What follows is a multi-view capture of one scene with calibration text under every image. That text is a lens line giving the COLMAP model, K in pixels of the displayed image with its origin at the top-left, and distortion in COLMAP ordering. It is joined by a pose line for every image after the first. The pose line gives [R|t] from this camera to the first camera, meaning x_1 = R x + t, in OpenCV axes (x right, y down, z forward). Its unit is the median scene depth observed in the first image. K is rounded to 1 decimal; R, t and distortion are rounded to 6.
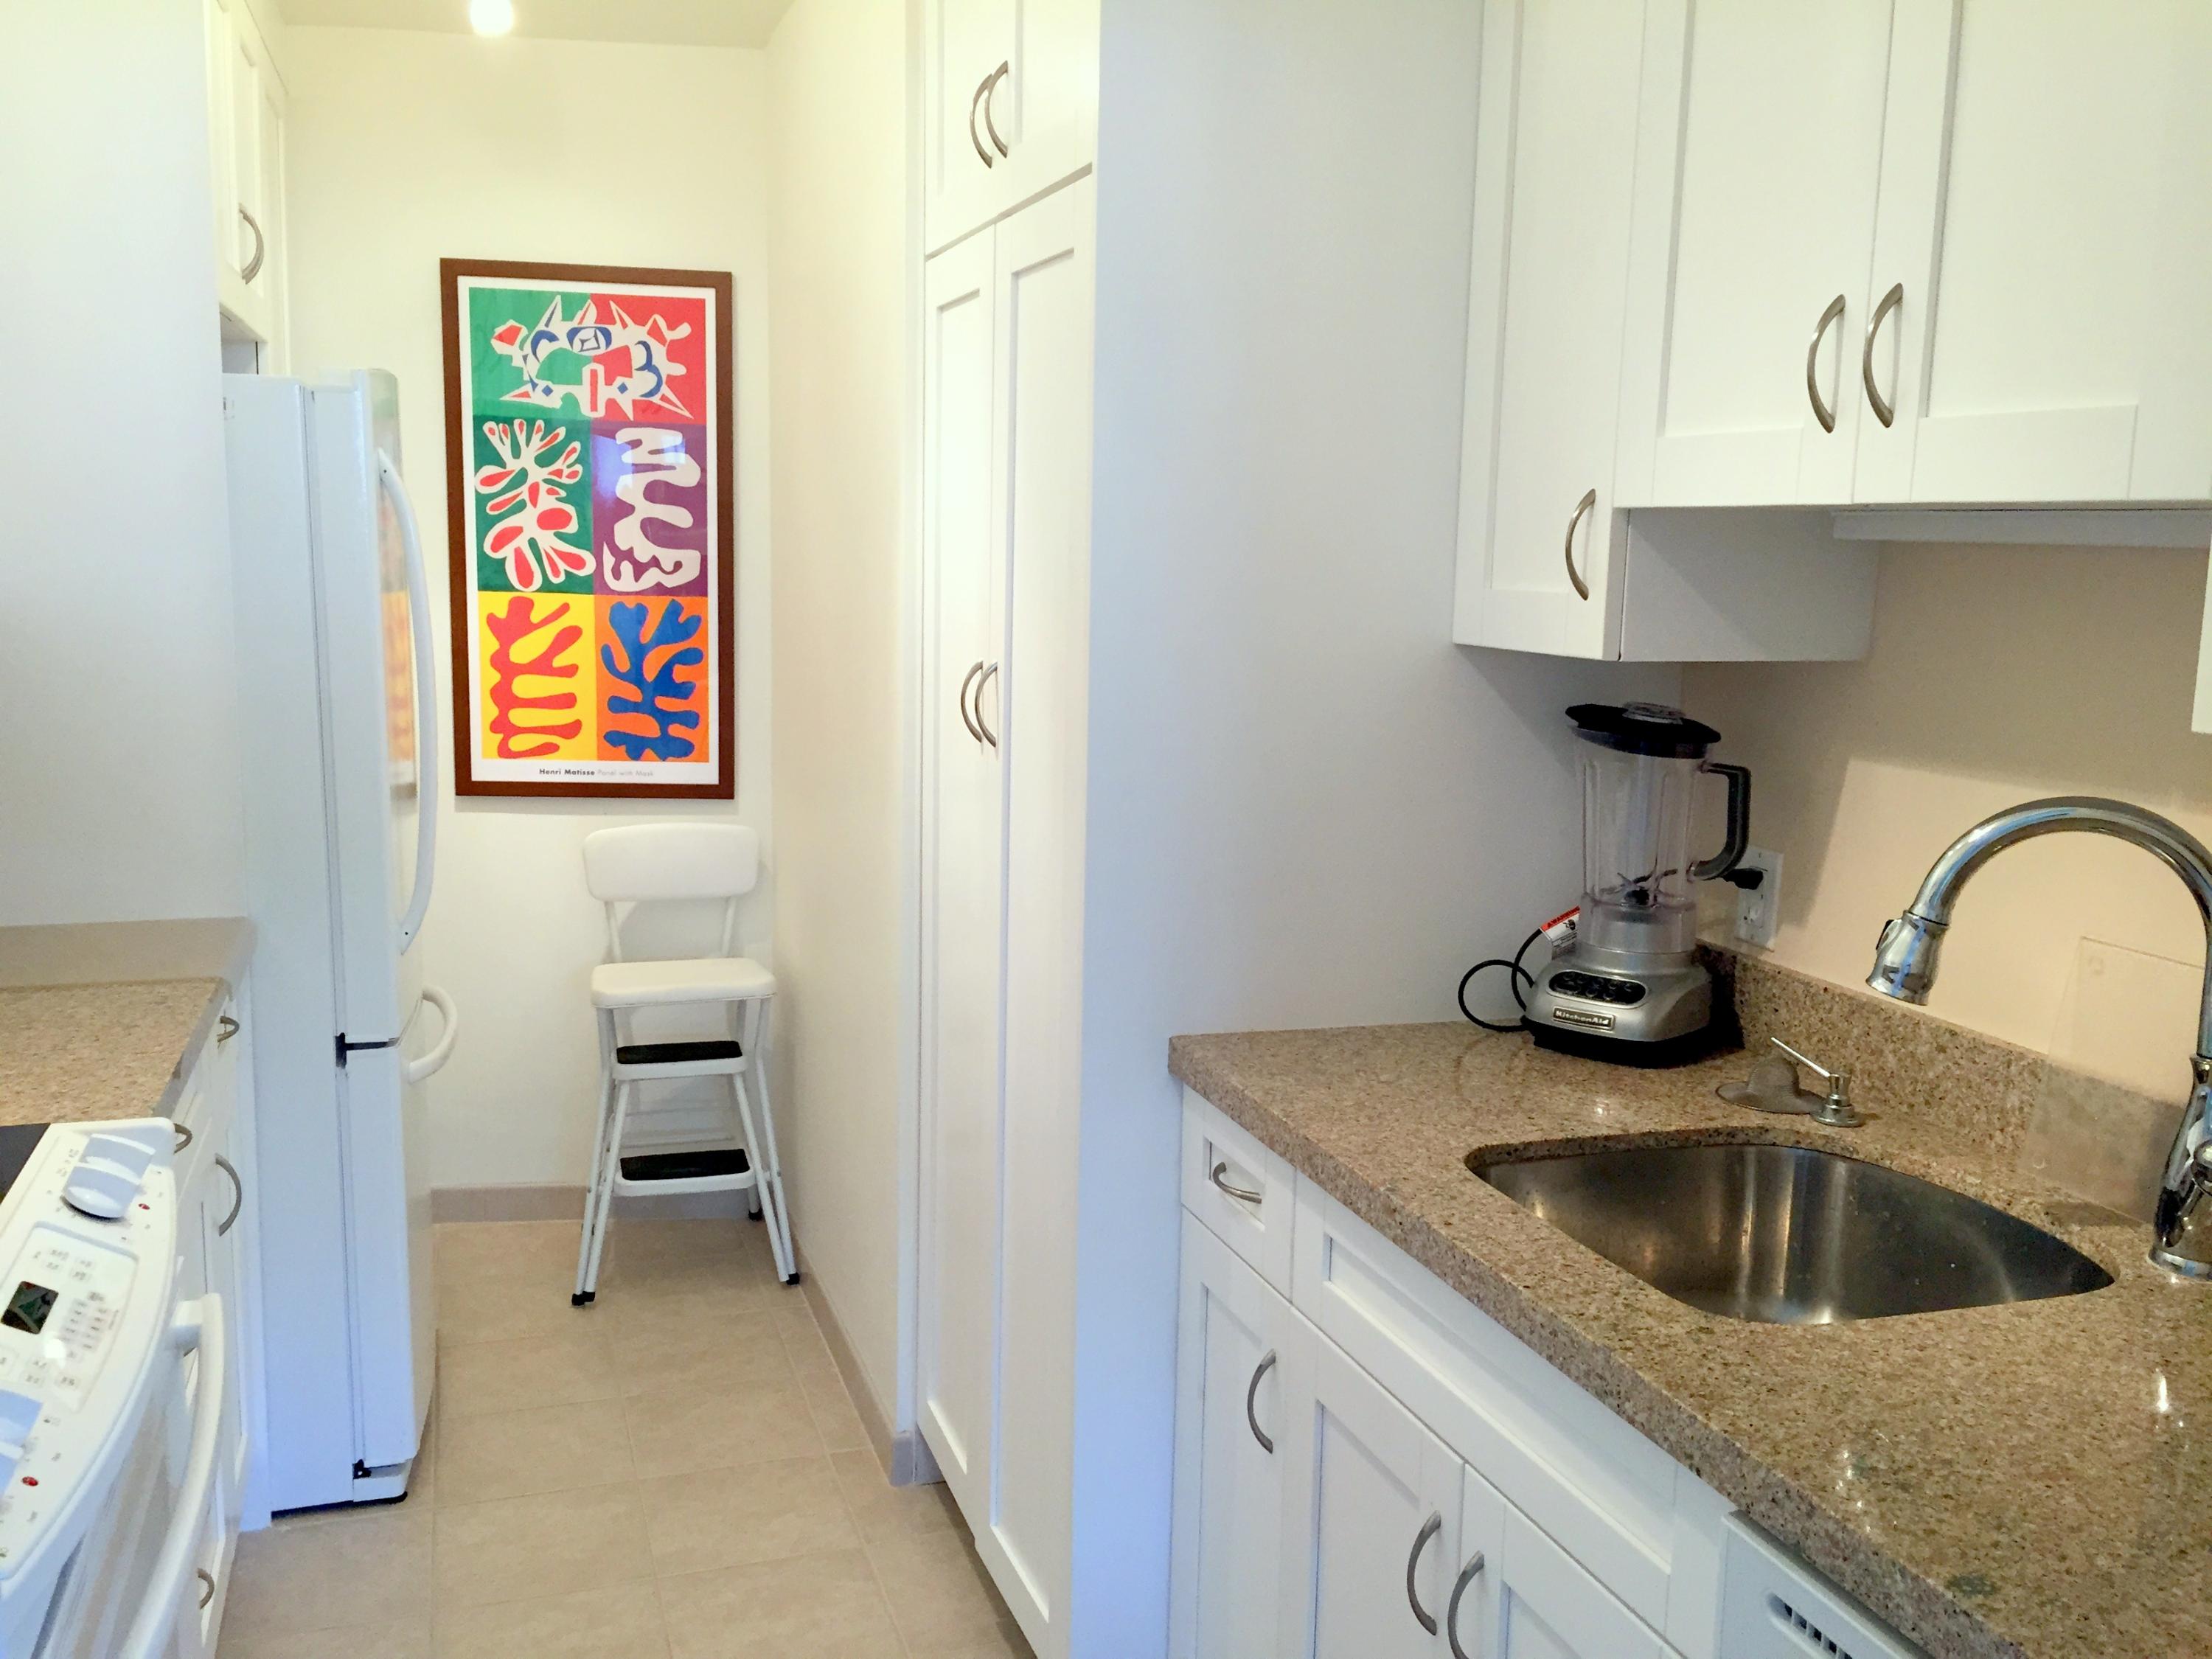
lens RADIAL K [[1949.7, 0, 1096.0], [0, 1949.7, 830.4], [0, 0, 1]] dist [0.074629, -0.096895]
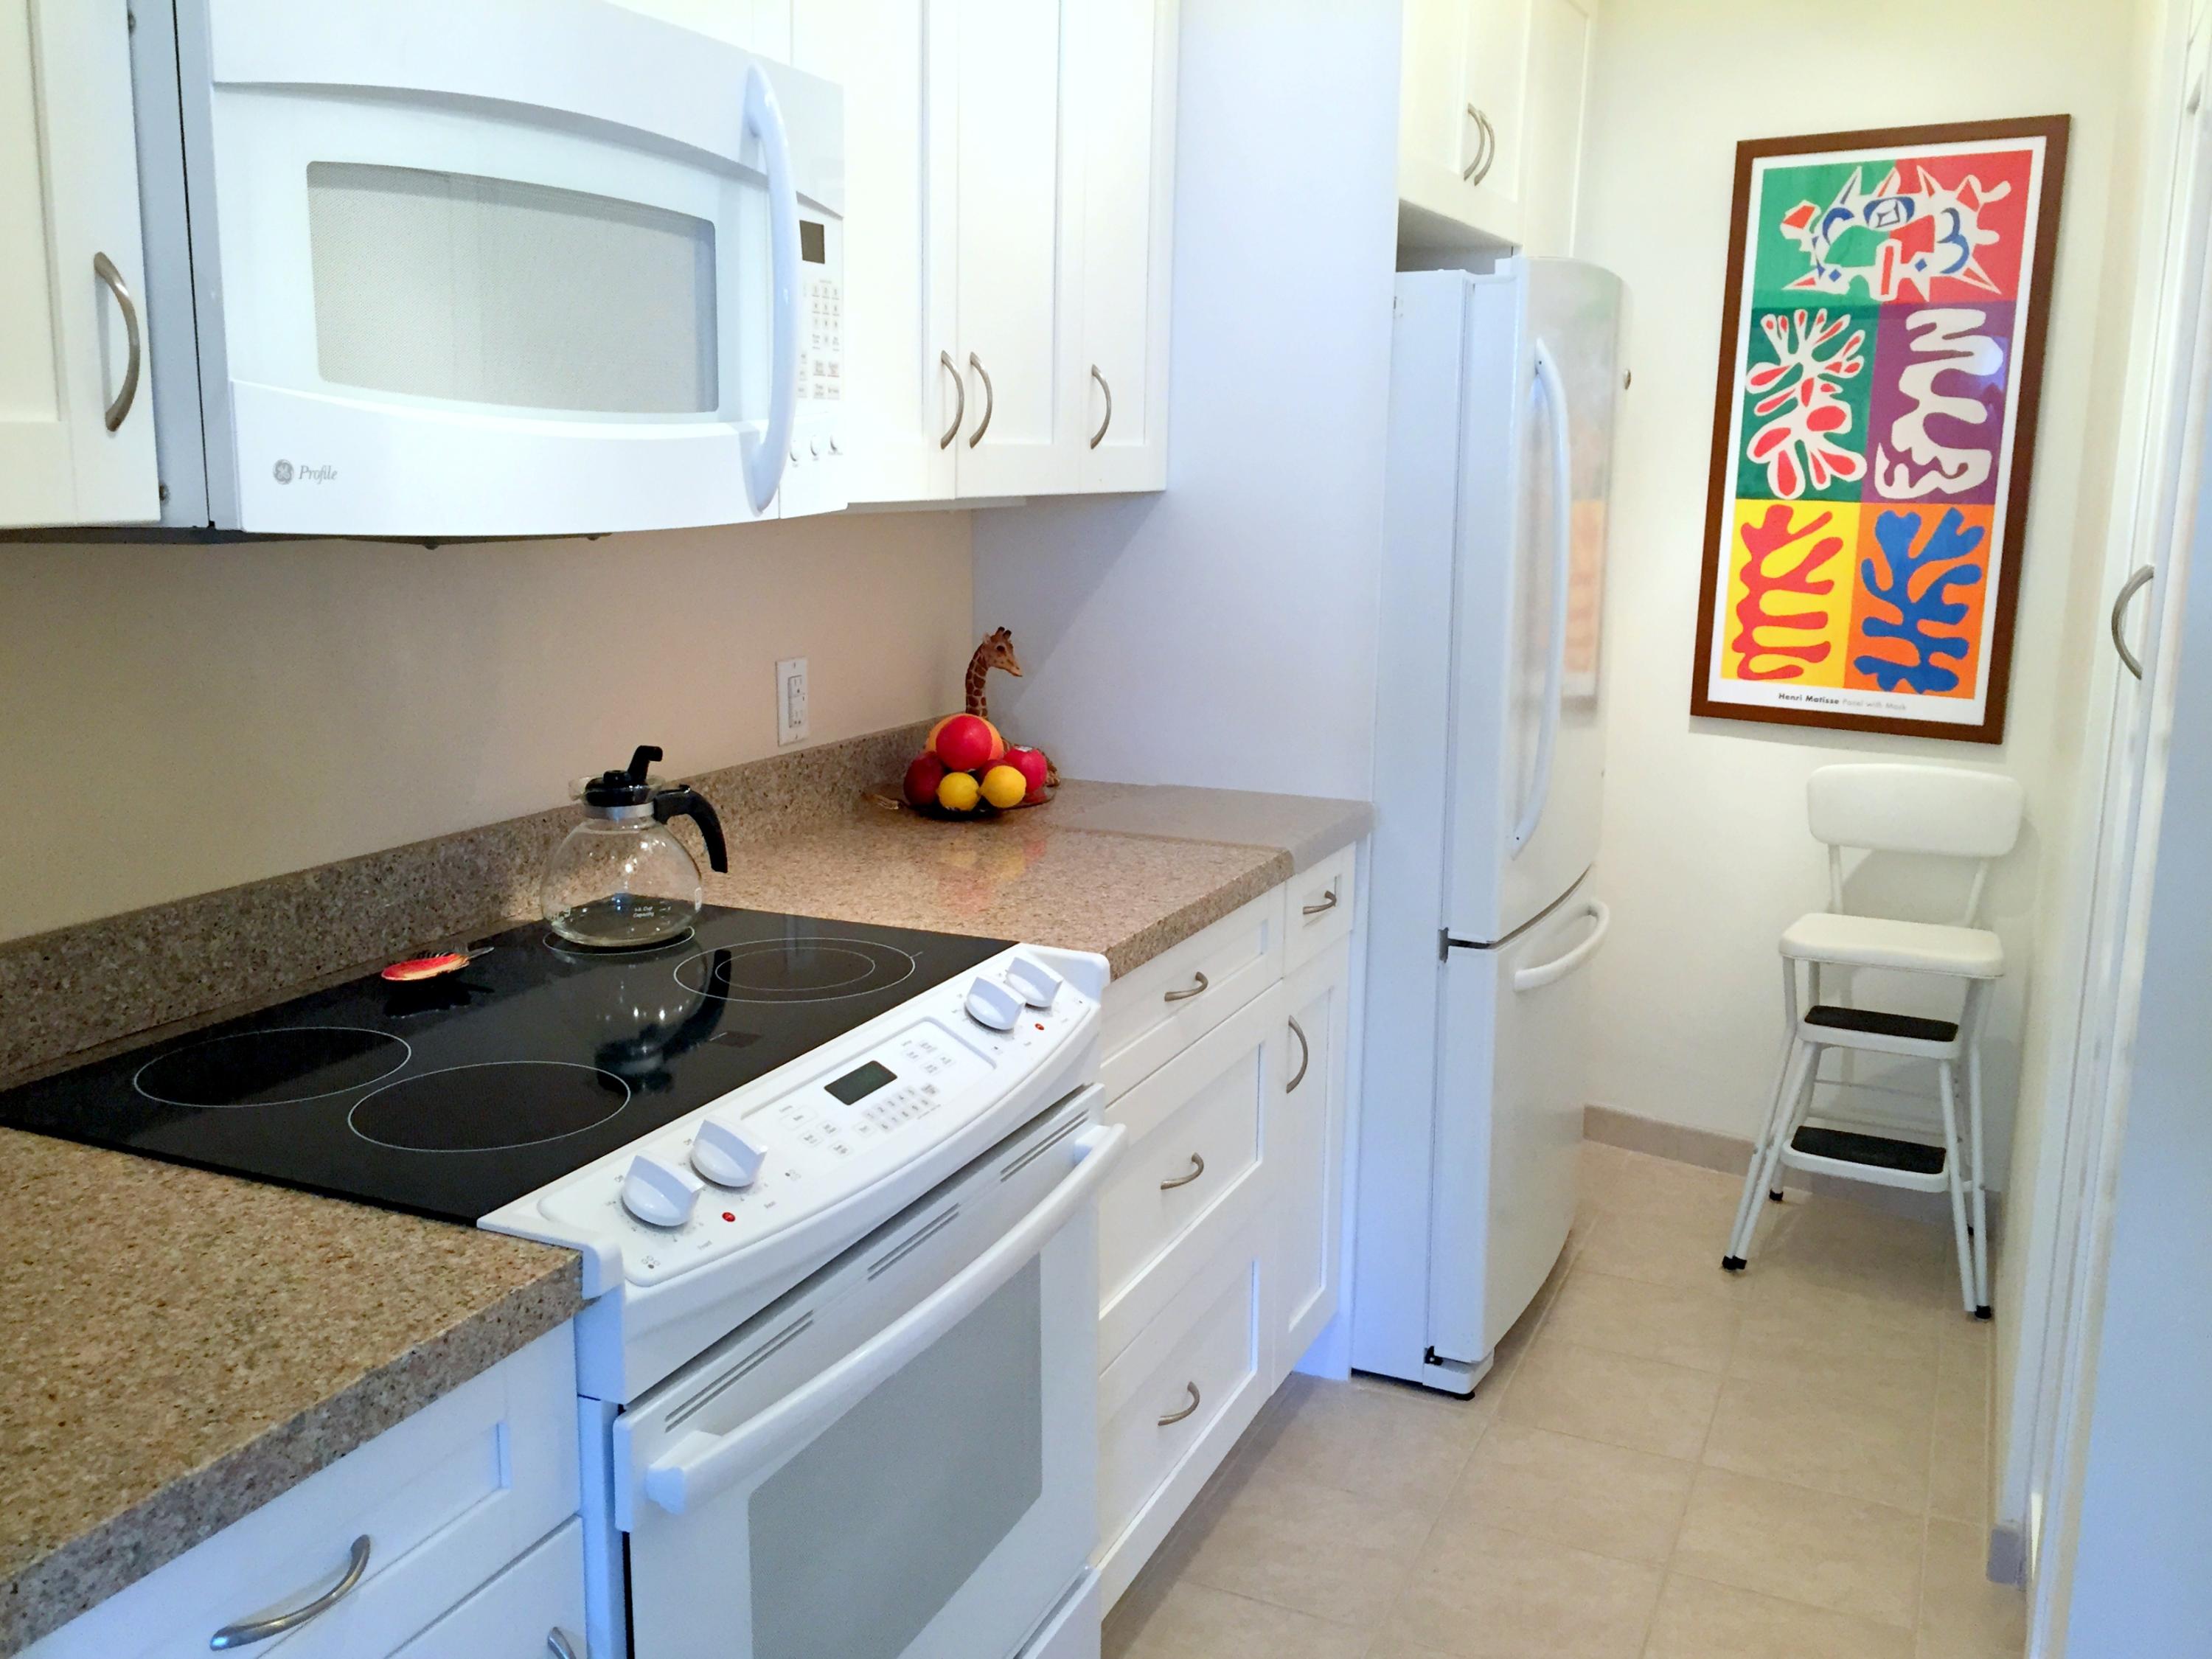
lens RADIAL K [[1949.7, 0, 1086.8], [0, 1949.7, 838.9], [0, 0, 1]] dist [0.074629, -0.096895]
pose [[0.719530, 0.121940, -0.683672, 0.125122], [-0.099765, 0.992402, 0.072007, 0.002721], [0.687258, 0.016396, 0.726229, 0.107245]]
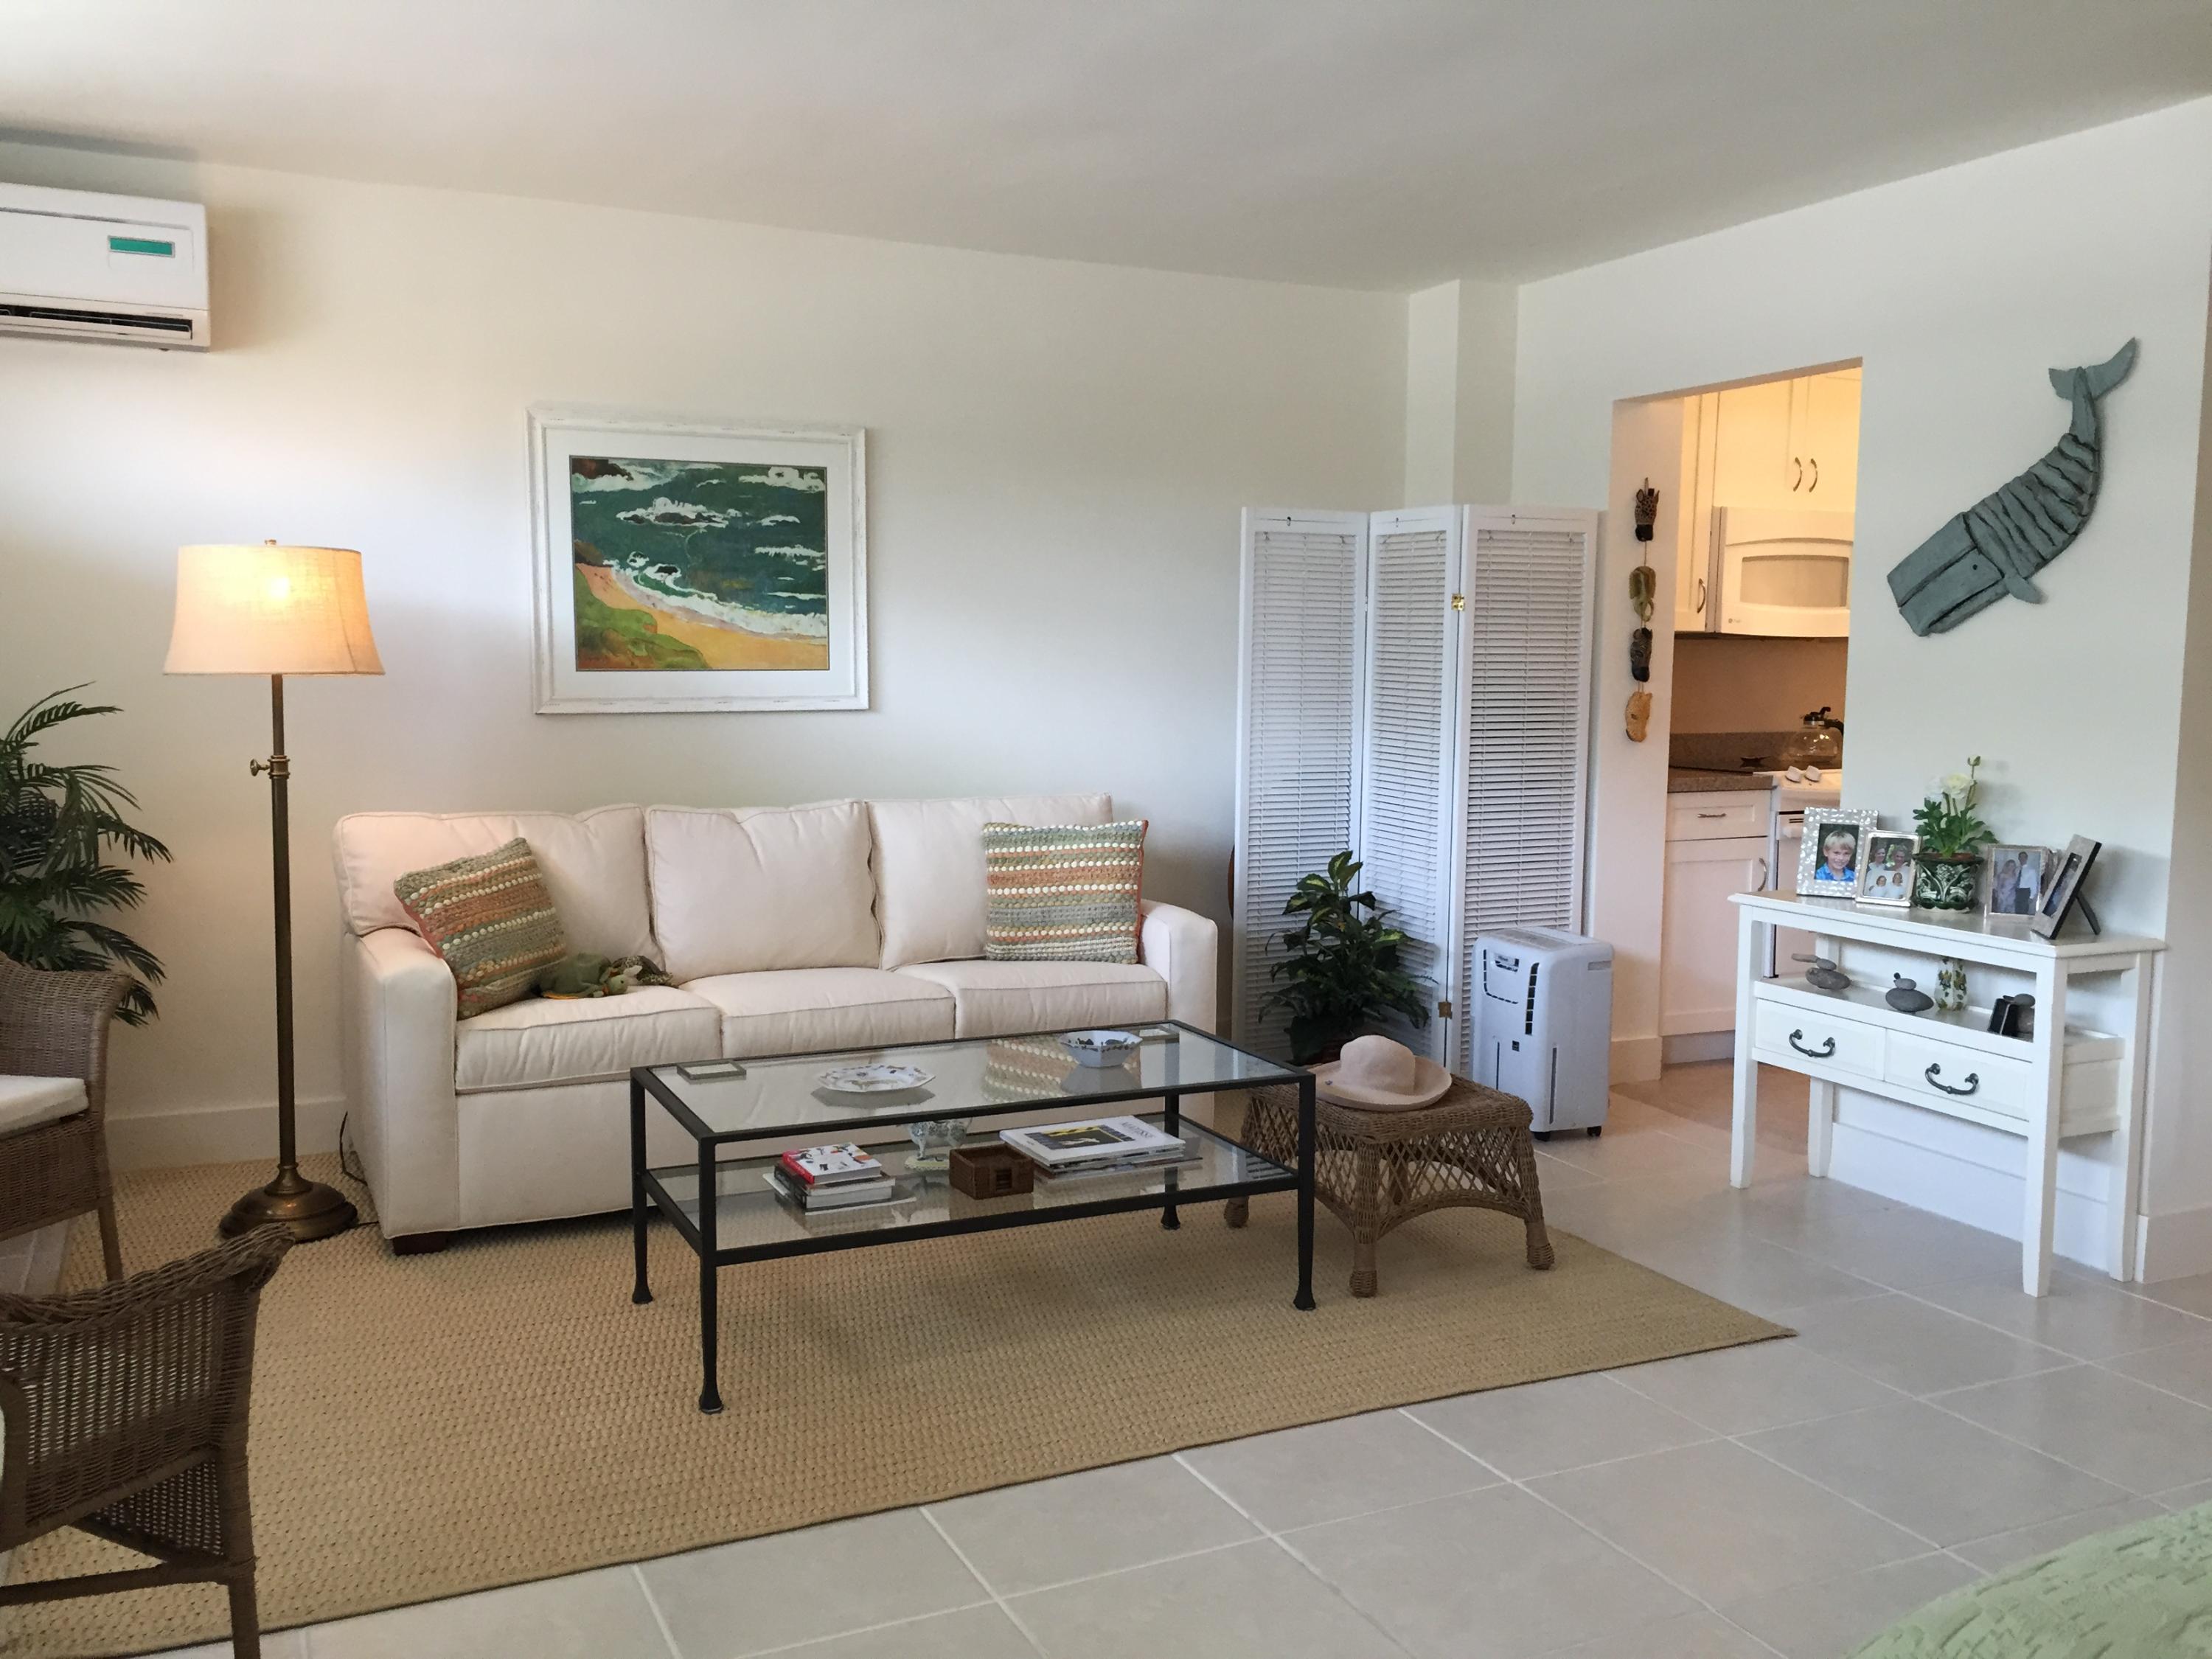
lens RADIAL K [[1949.7, 0, 1102.8], [0, 1949.7, 829.0], [0, 0, 1]] dist [0.074629, -0.096895]
pose [[0.122697, 0.075504, -0.989568, 1.735002], [-0.158089, 0.985857, 0.055619, 0.183997], [0.979772, 0.149616, 0.132898, -0.617892]]
